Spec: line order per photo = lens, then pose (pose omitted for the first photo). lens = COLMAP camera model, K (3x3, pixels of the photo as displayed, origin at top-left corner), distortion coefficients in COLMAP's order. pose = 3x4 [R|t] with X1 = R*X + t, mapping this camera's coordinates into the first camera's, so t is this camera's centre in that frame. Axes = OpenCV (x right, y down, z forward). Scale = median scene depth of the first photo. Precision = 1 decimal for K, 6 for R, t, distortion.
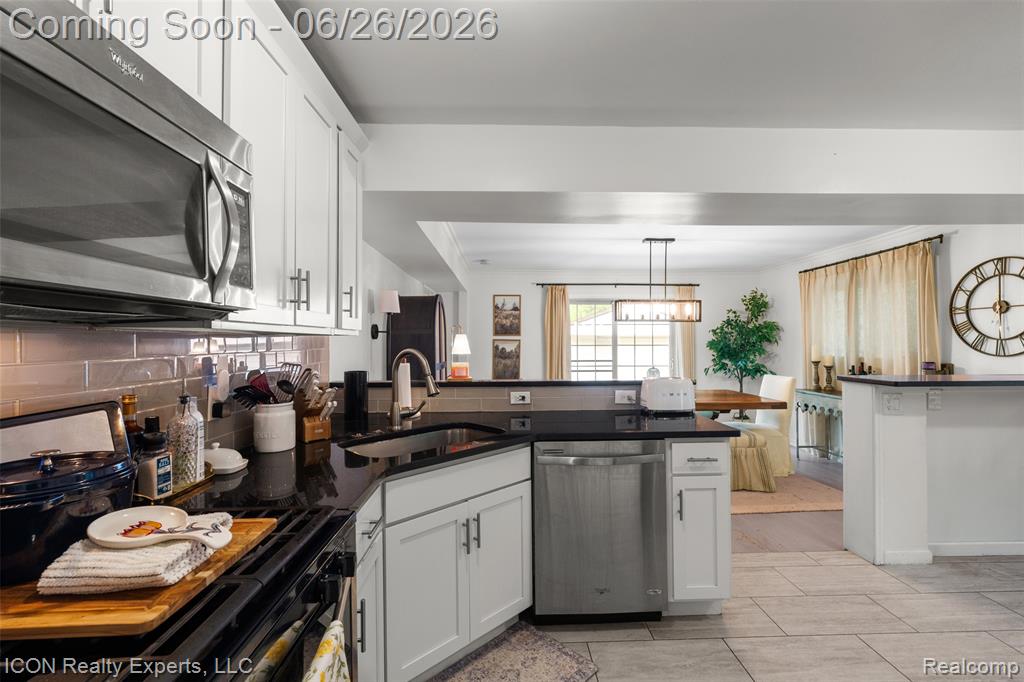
lens RADIAL K [[452.6, 0, 508.9], [0, 452.6, 343.6], [0, 0, 1]] dist [-0.005135, 0.000383]
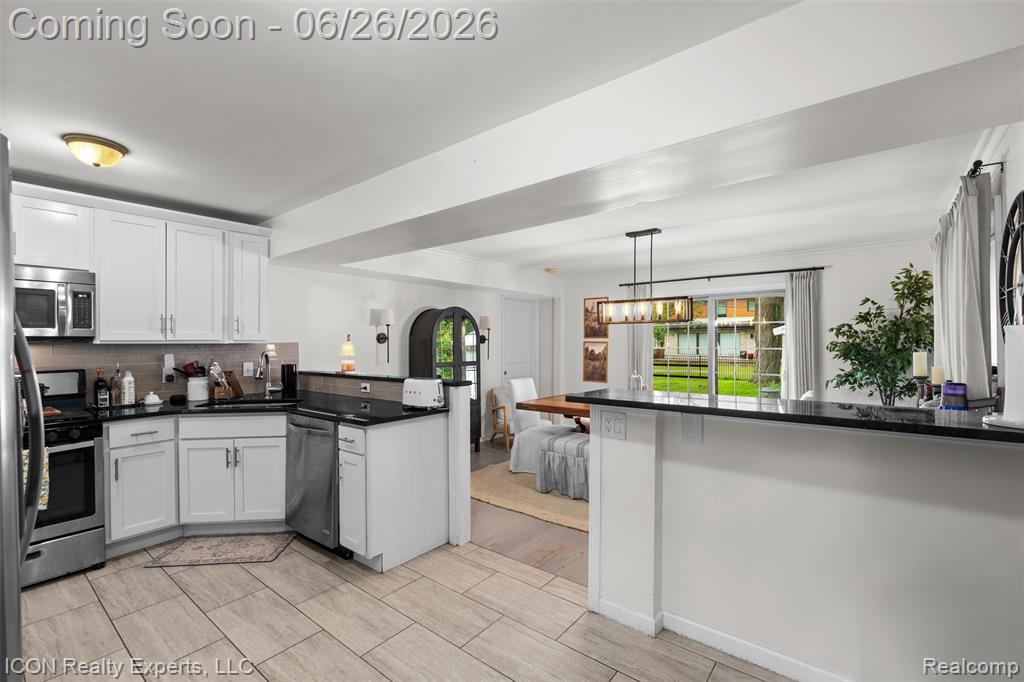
lens RADIAL K [[452.6, 0, 513.0], [0, 452.6, 340.3], [0, 0, 1]] dist [-0.005135, 0.000383]
pose [[0.759533, -0.003179, -0.650461, 0.730817], [0.000223, 0.999989, -0.004626, -0.010343], [0.650468, 0.003368, 0.759526, 0.145192]]
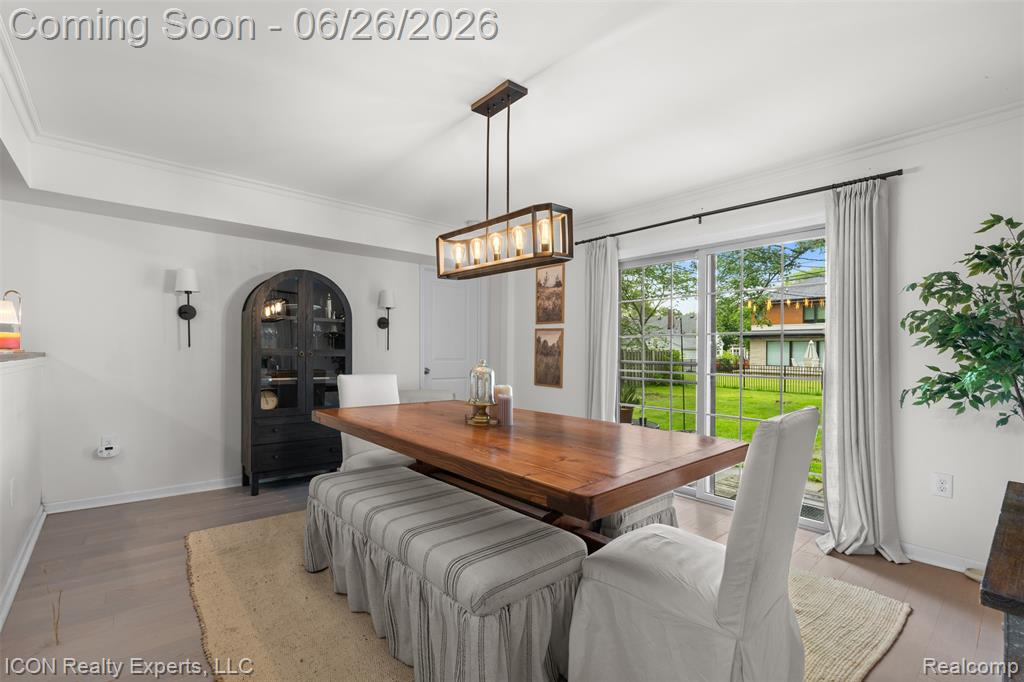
lens RADIAL K [[452.6, 0, 517.0], [0, 452.6, 348.9], [0, 0, 1]] dist [-0.005135, 0.000383]
pose [[0.631585, 0.004513, -0.775294, 0.725732], [-0.013586, 0.999894, -0.005247, 0.038140], [0.775188, 0.013847, 0.631579, 0.723402]]
